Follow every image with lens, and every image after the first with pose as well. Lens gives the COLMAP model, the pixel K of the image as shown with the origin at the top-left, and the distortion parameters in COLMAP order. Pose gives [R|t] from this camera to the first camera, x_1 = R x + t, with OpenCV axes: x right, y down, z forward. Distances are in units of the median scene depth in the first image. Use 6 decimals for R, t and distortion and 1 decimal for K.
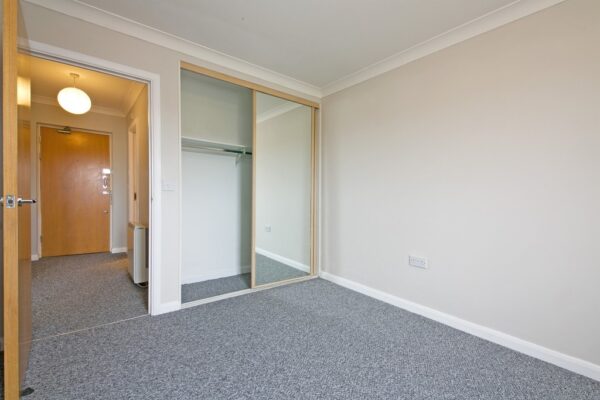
lens RADIAL K [[262.0, 0, 297.2], [0, 262.0, 201.1], [0, 0, 1]] dist [0.028439, -0.019858]
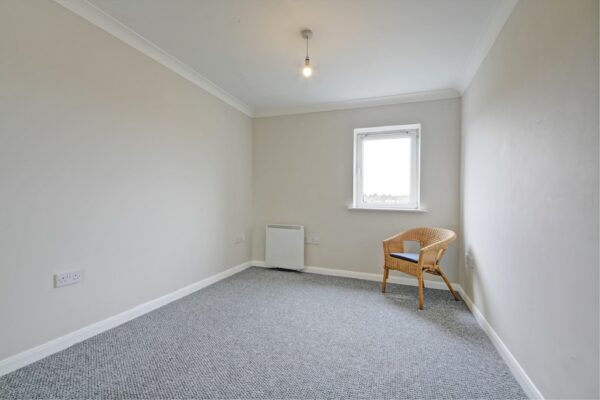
lens RADIAL K [[262.0, 0, 297.2], [0, 262.0, 201.1], [0, 0, 1]] dist [0.028439, -0.019858]
pose [[-0.509316, -0.038044, 0.859738, -0.576697], [-0.020620, 0.999275, 0.032003, -0.027532], [-0.860332, -0.001428, -0.509731, 0.940658]]
